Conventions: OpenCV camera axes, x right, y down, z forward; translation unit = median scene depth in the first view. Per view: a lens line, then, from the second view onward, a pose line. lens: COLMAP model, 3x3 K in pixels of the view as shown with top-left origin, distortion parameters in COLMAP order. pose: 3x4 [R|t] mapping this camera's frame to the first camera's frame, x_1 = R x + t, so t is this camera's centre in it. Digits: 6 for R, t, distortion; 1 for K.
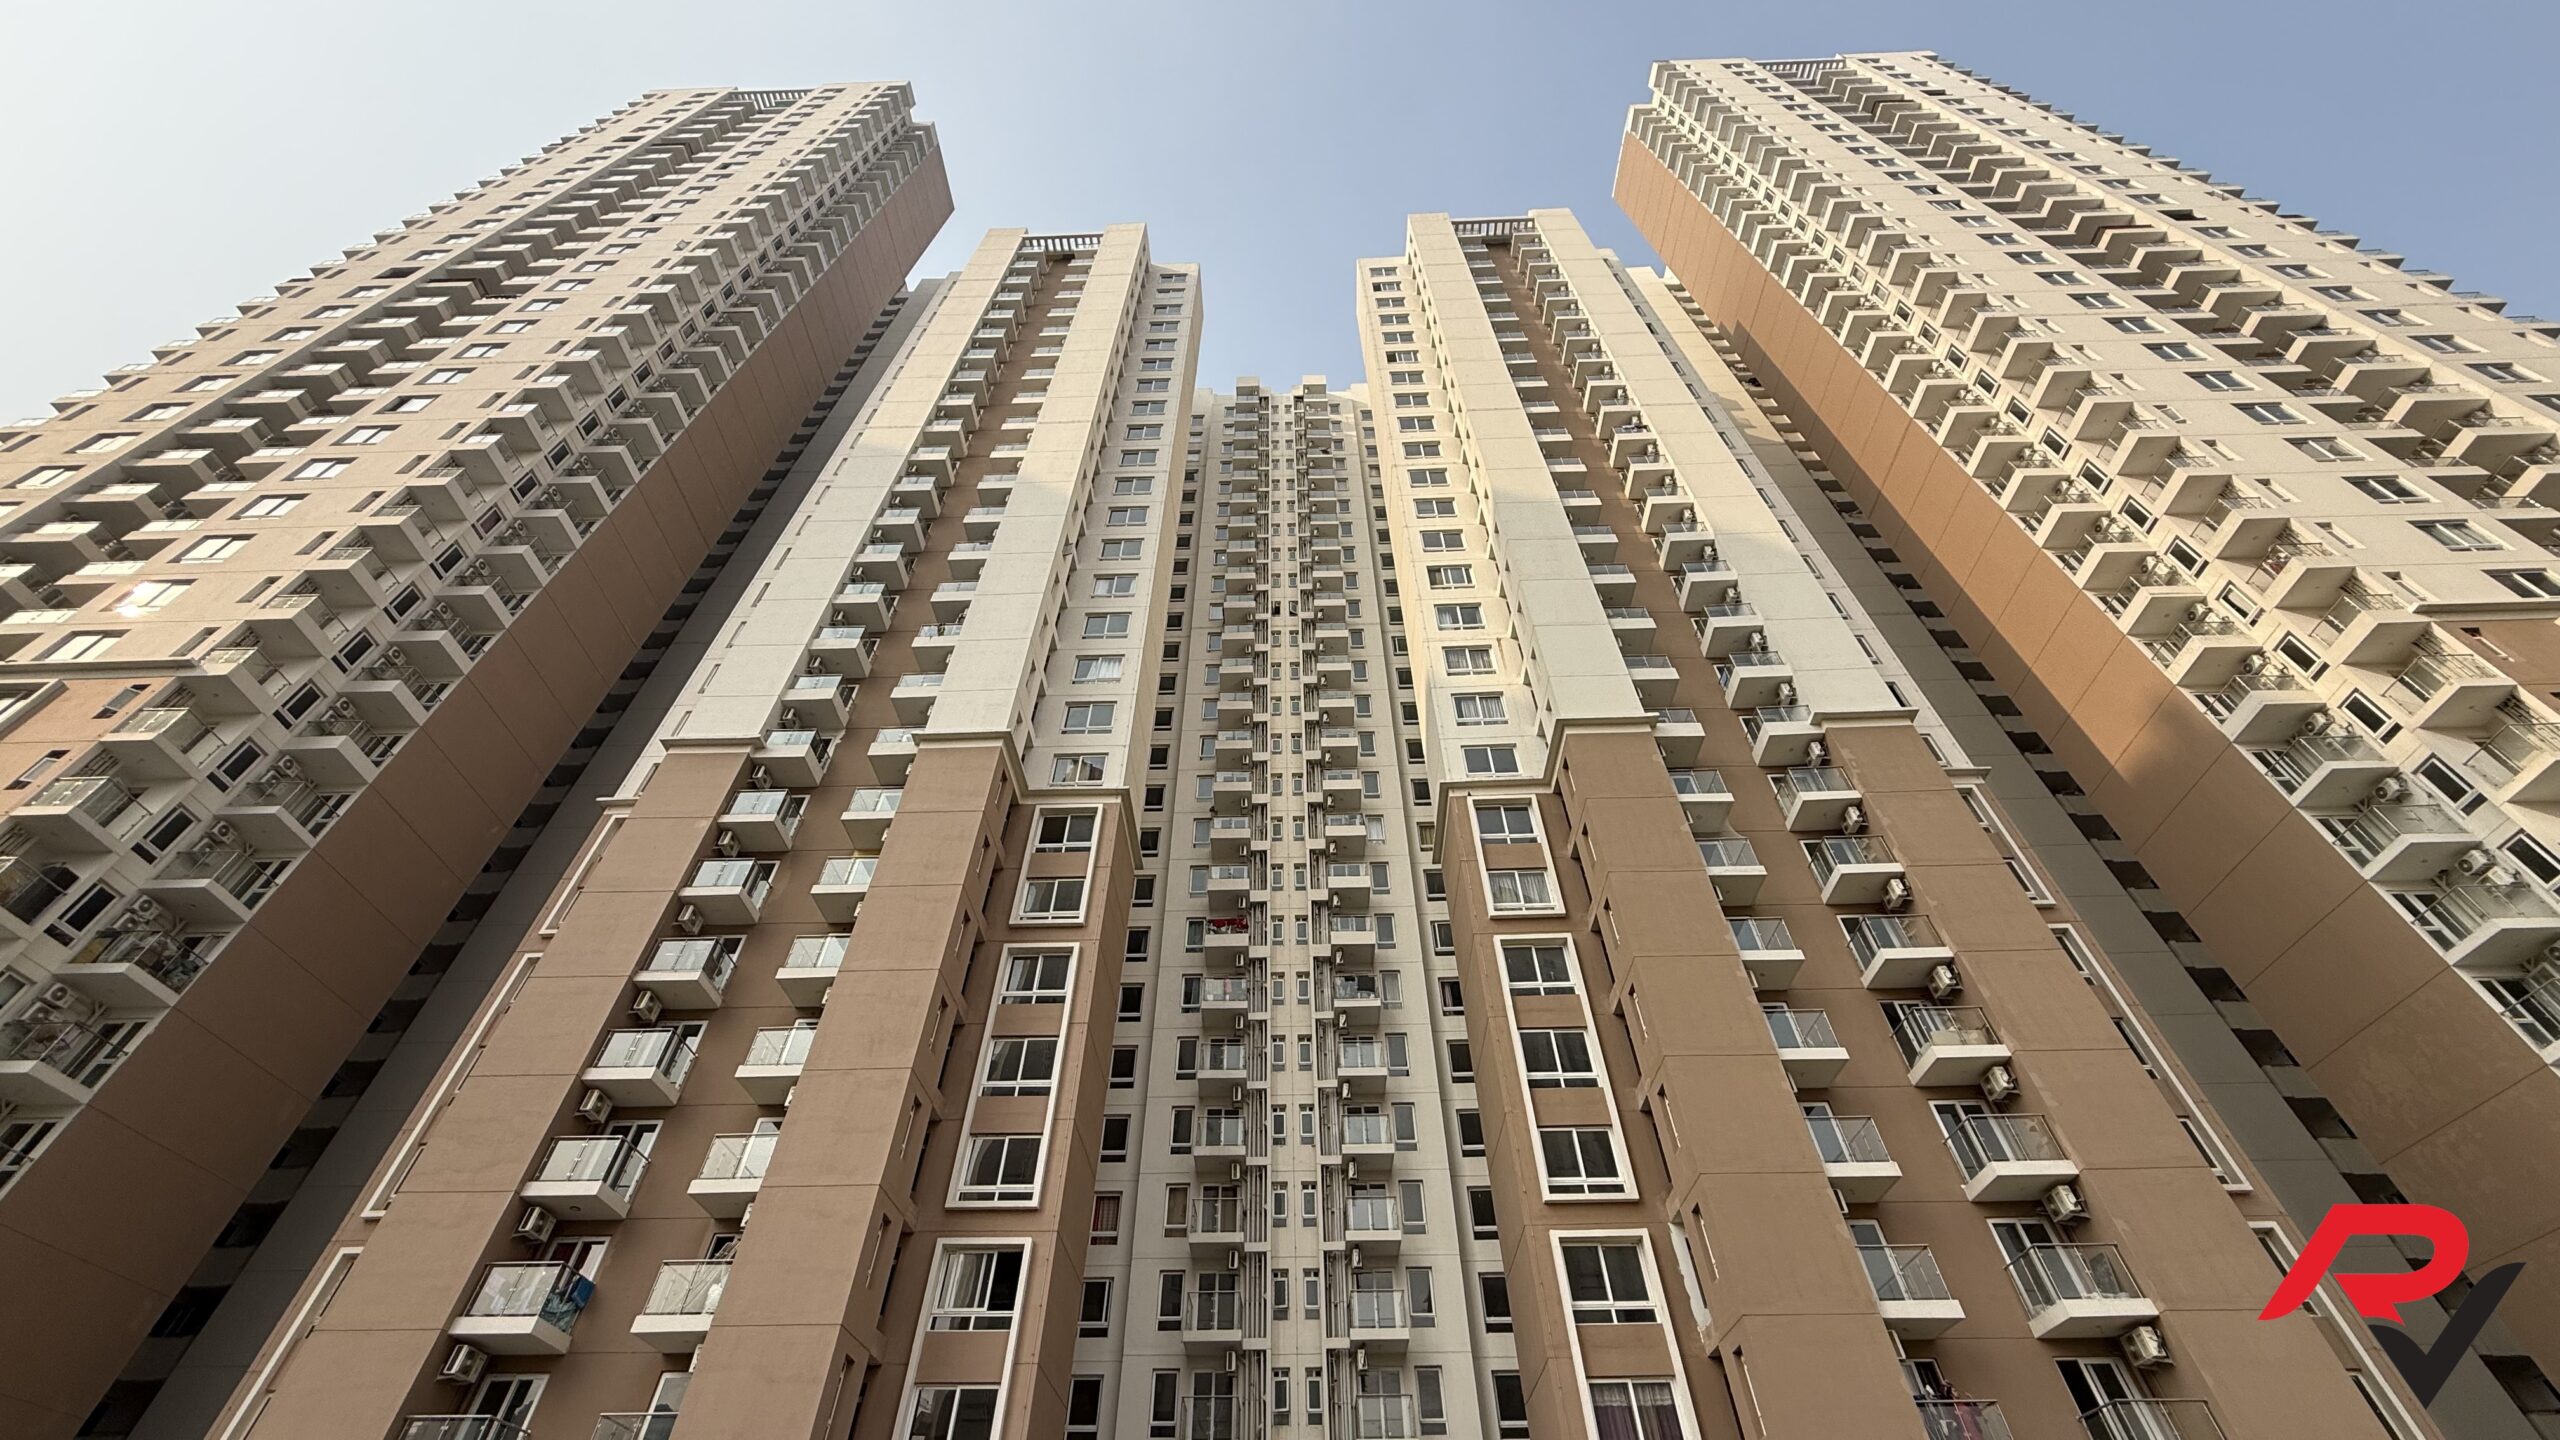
lens RADIAL K [[1016.0, 0, 1275.3], [0, 1016.0, 723.0], [0, 0, 1]] dist [0.002425, -0.000583]
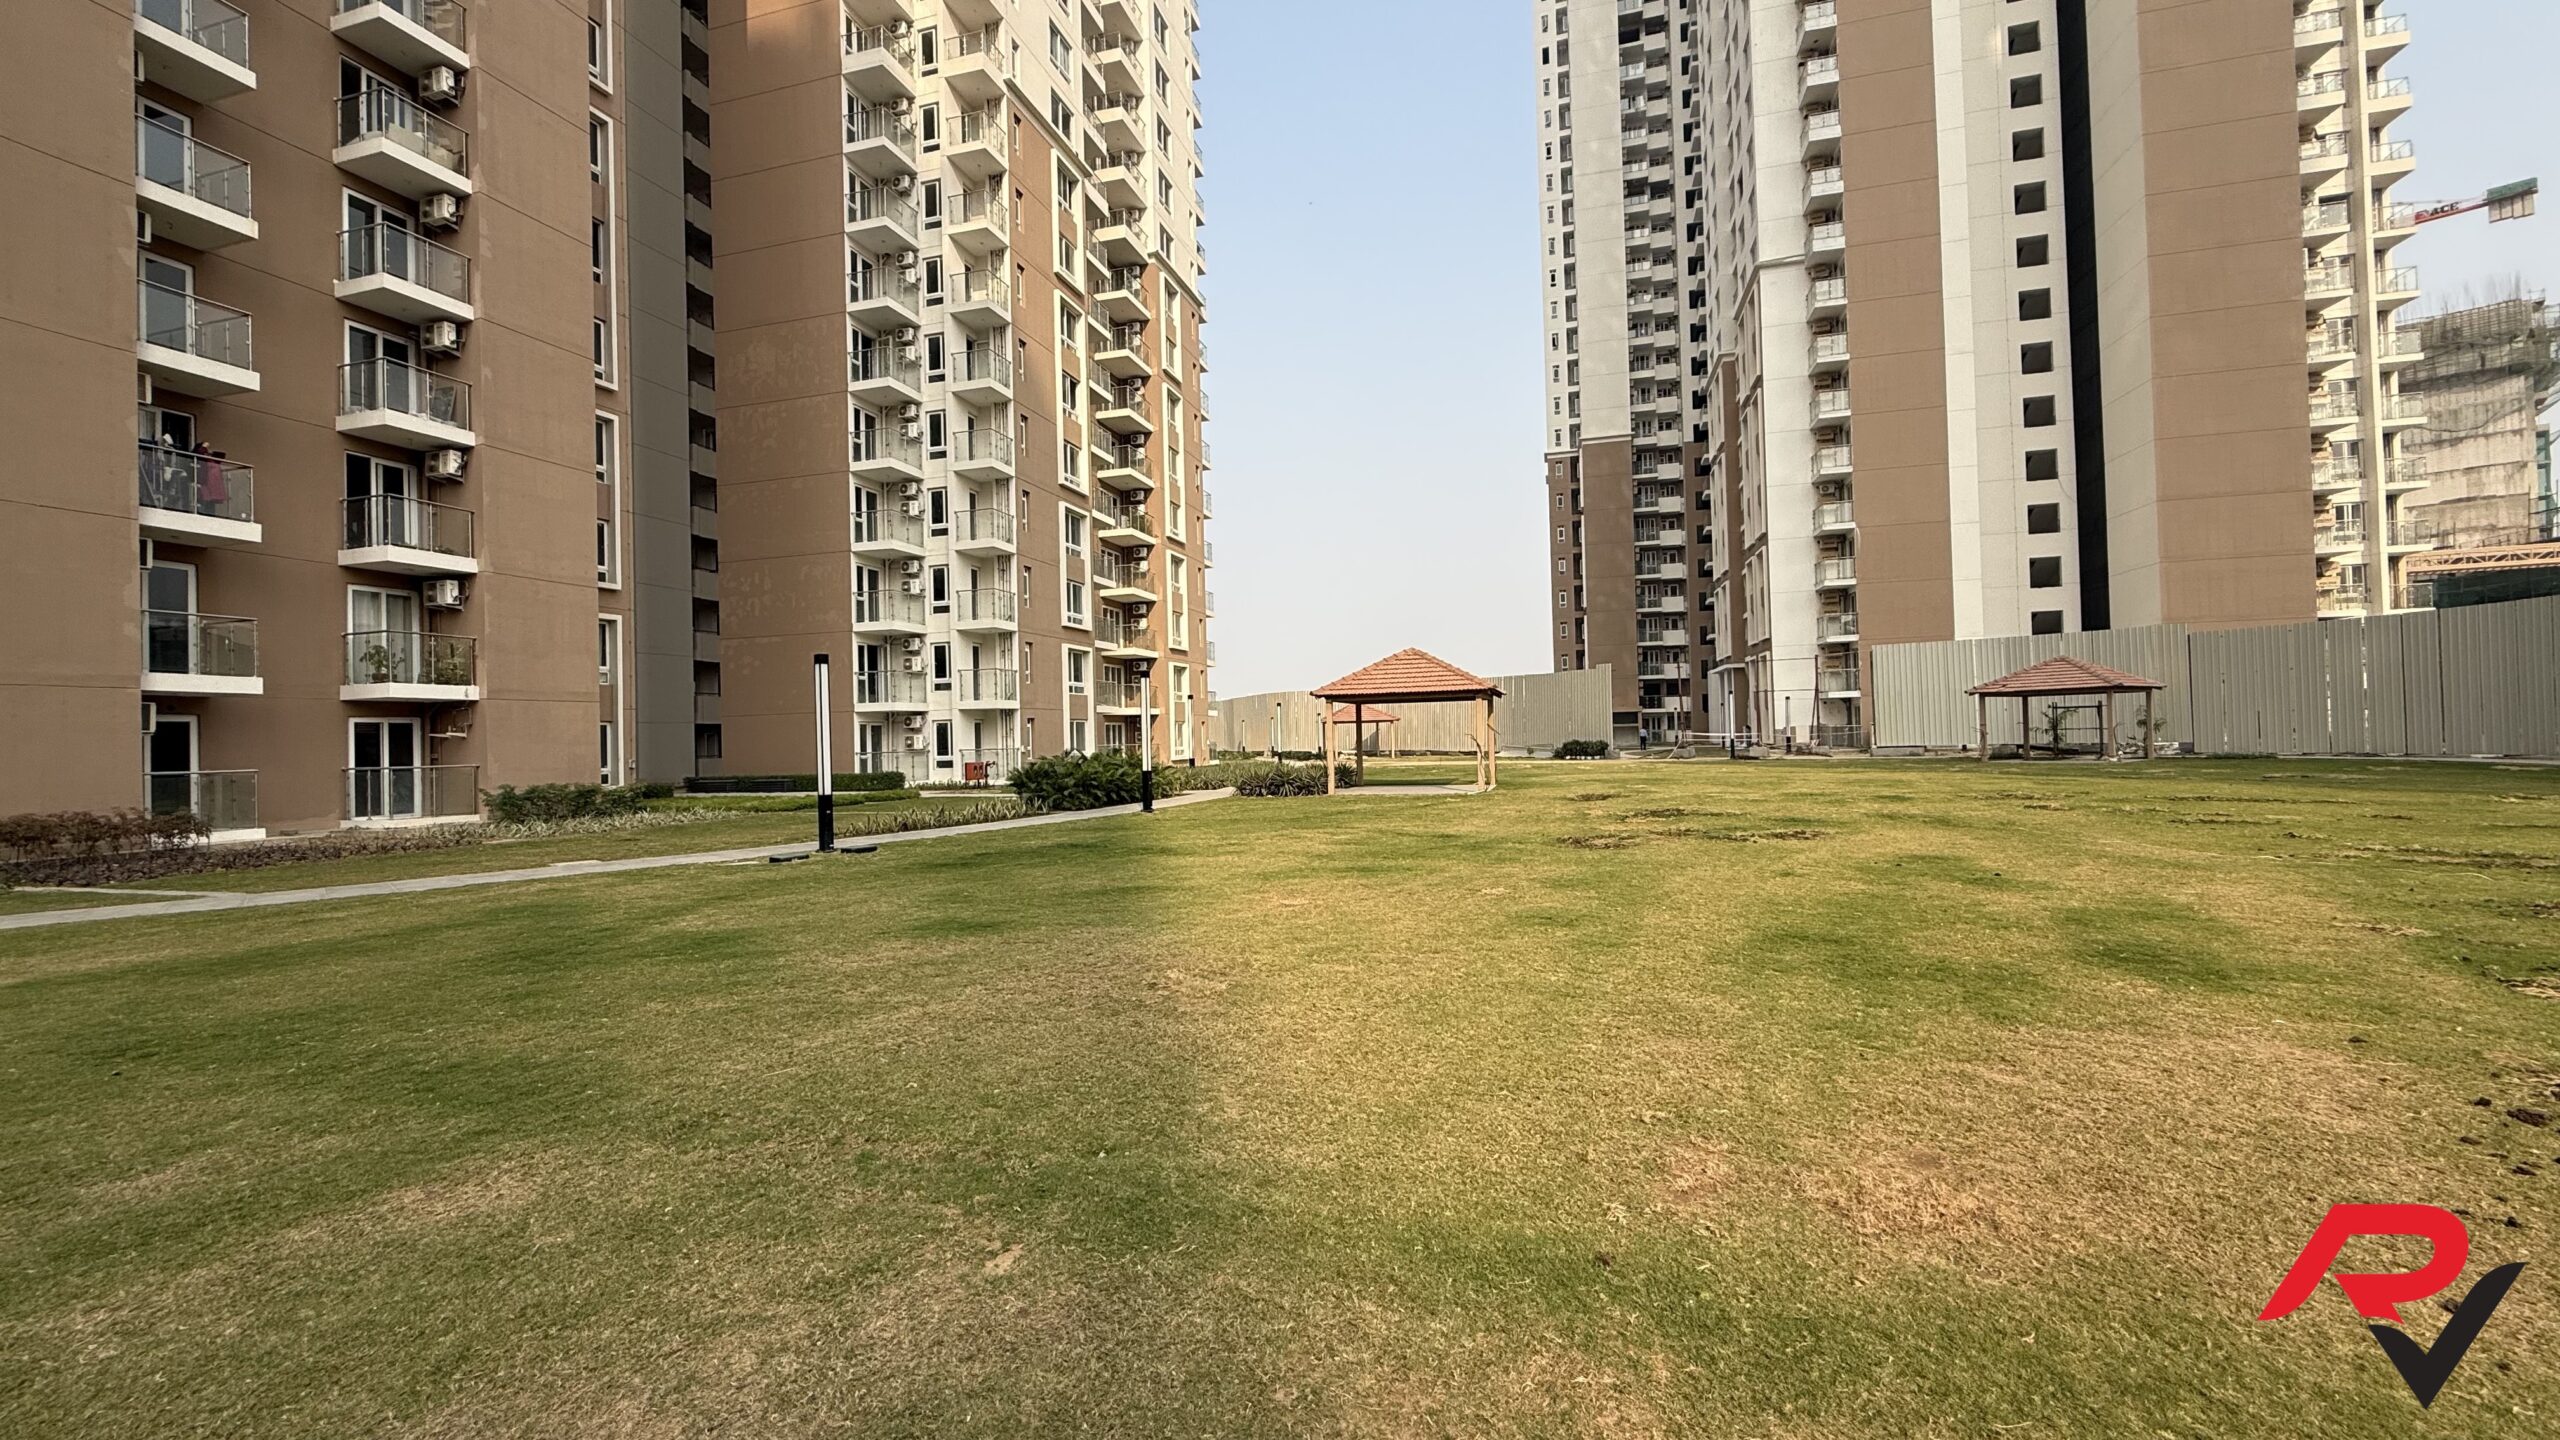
lens RADIAL K [[1016.0, 0, 1294.5], [0, 1016.0, 712.9], [0, 0, 1]] dist [0.002425, -0.000583]
pose [[0.228902, 0.009116, 0.973407, -0.000113], [-0.691469, 0.705362, 0.155997, -0.022693], [-0.685182, -0.708789, 0.167762, 0.024102]]
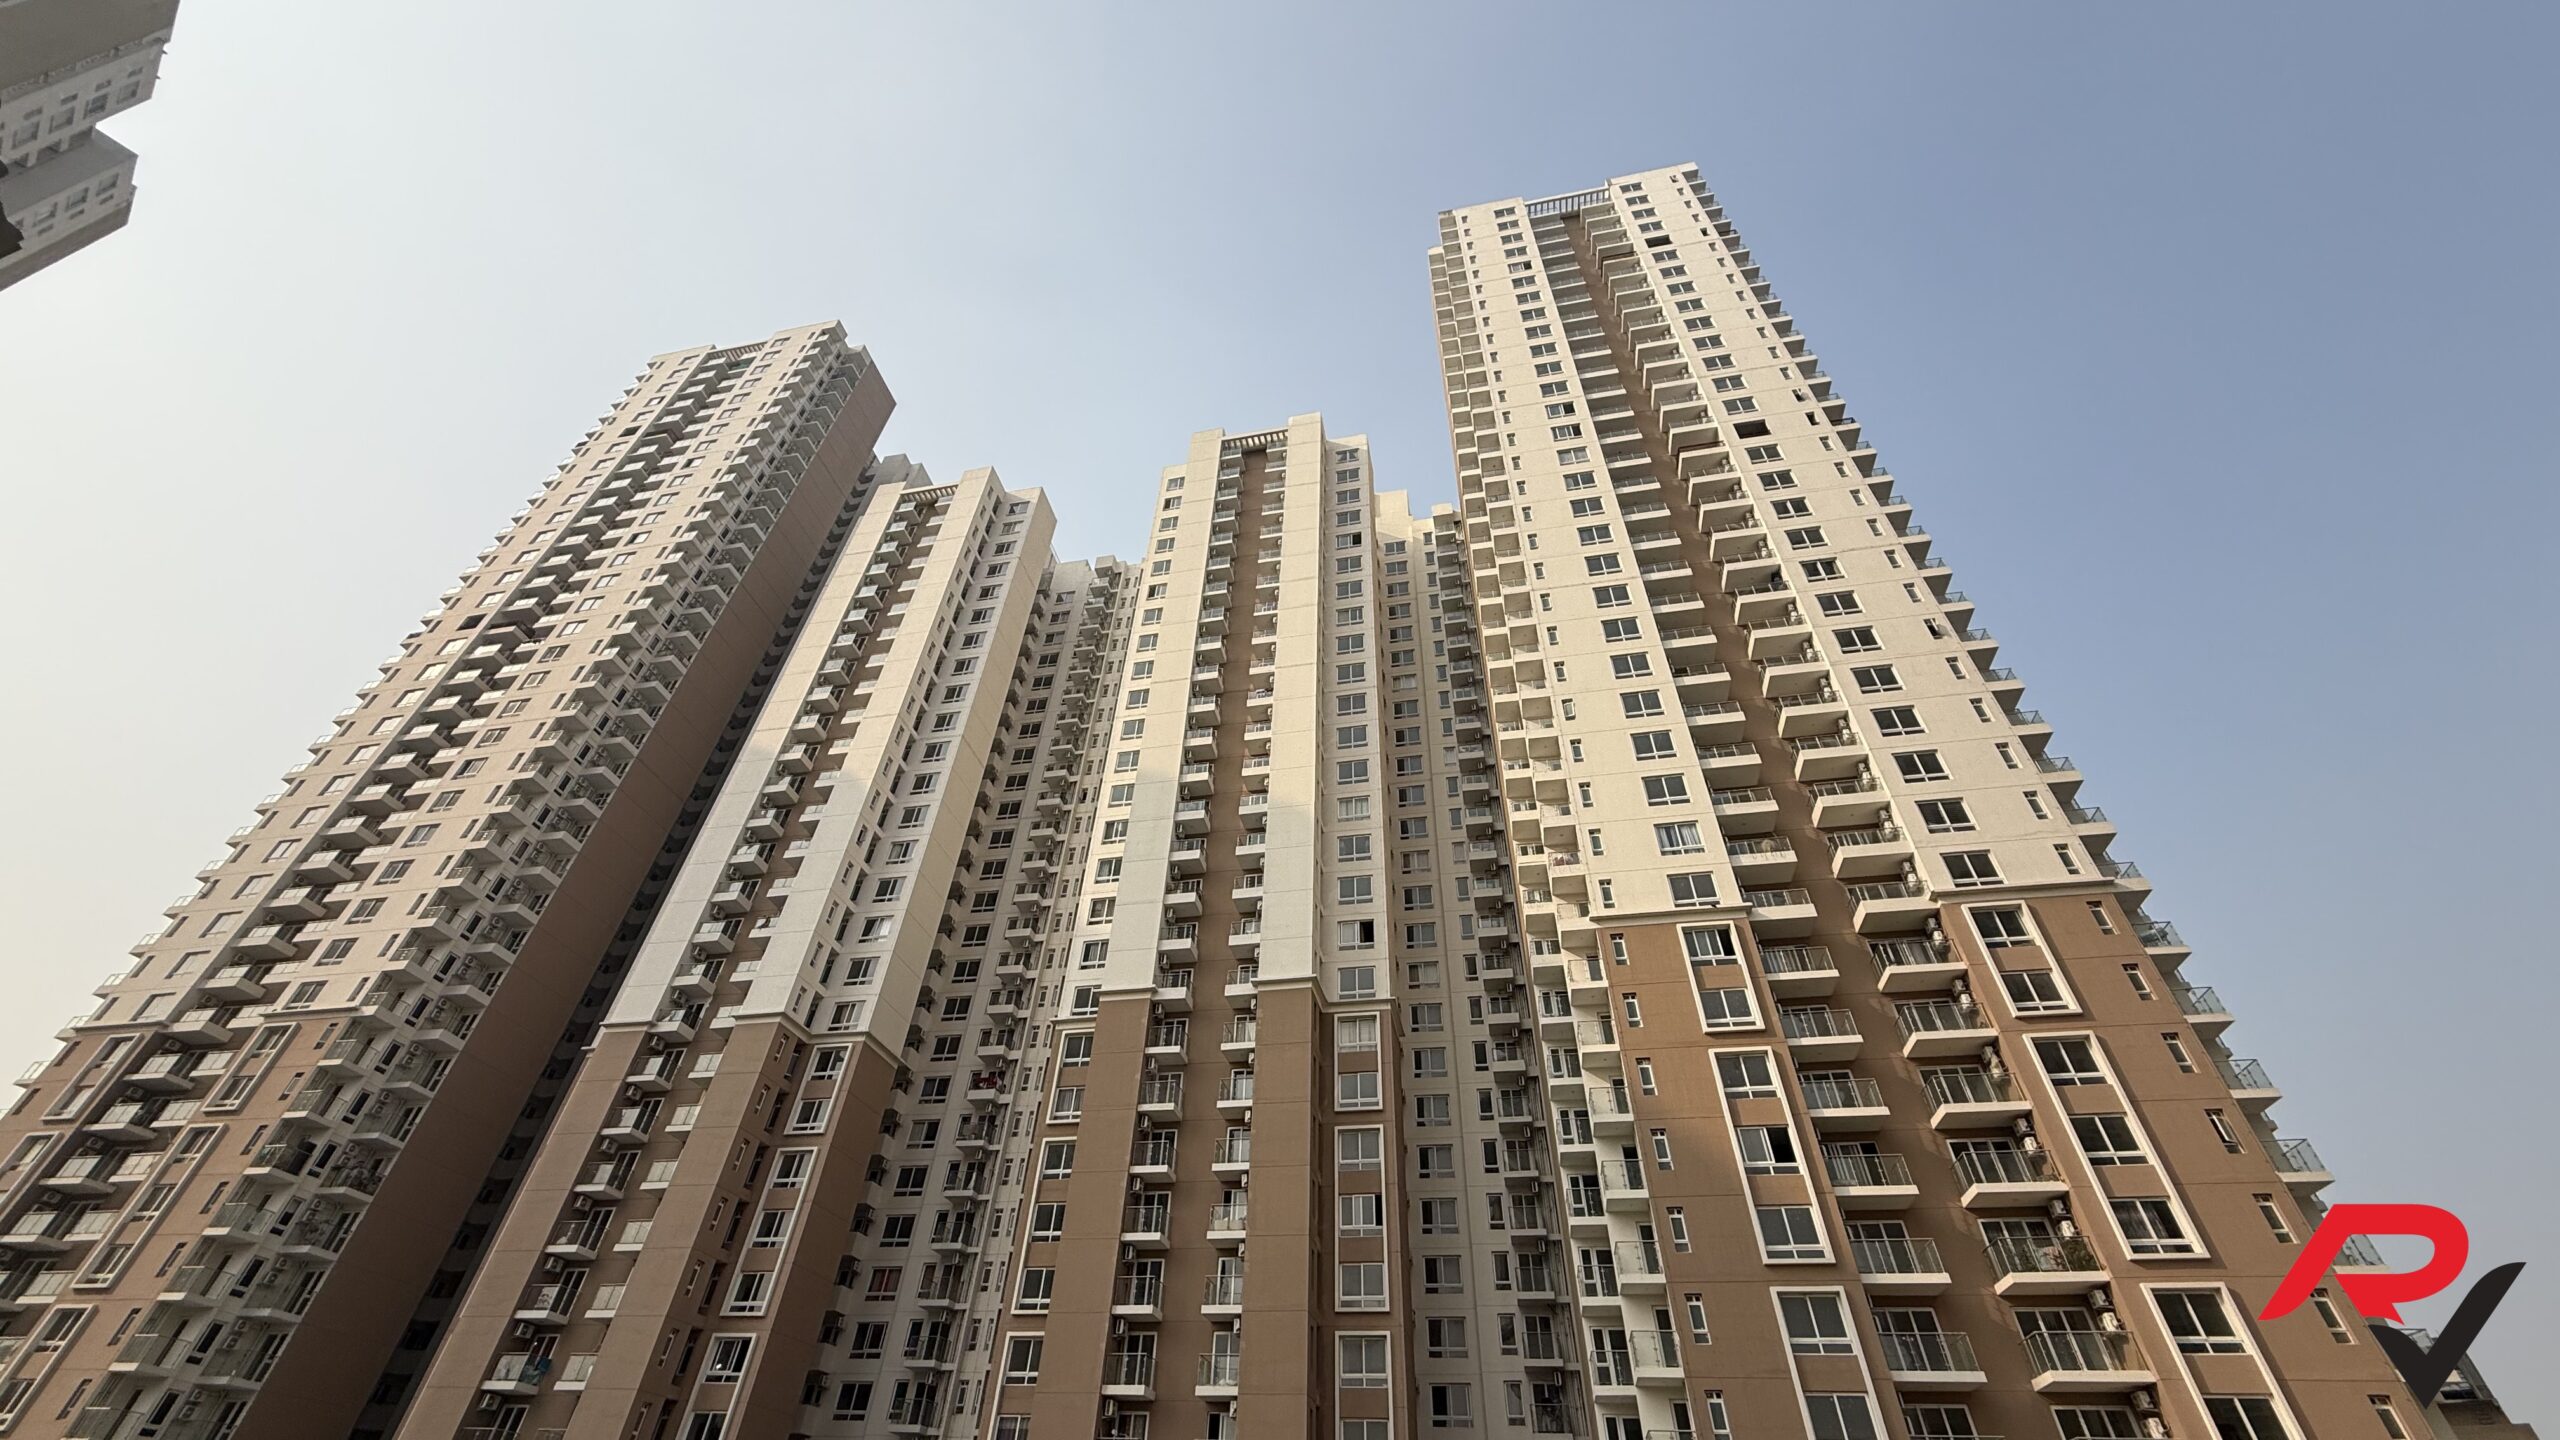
lens RADIAL K [[1016.0, 0, 1268.8], [0, 1016.0, 719.9], [0, 0, 1]] dist [0.002425, -0.000583]
pose [[0.984564, -0.086982, -0.151879, 0.291202], [0.098198, 0.992843, 0.067966, -0.179565], [0.144880, -0.081831, 0.986060, -0.174902]]
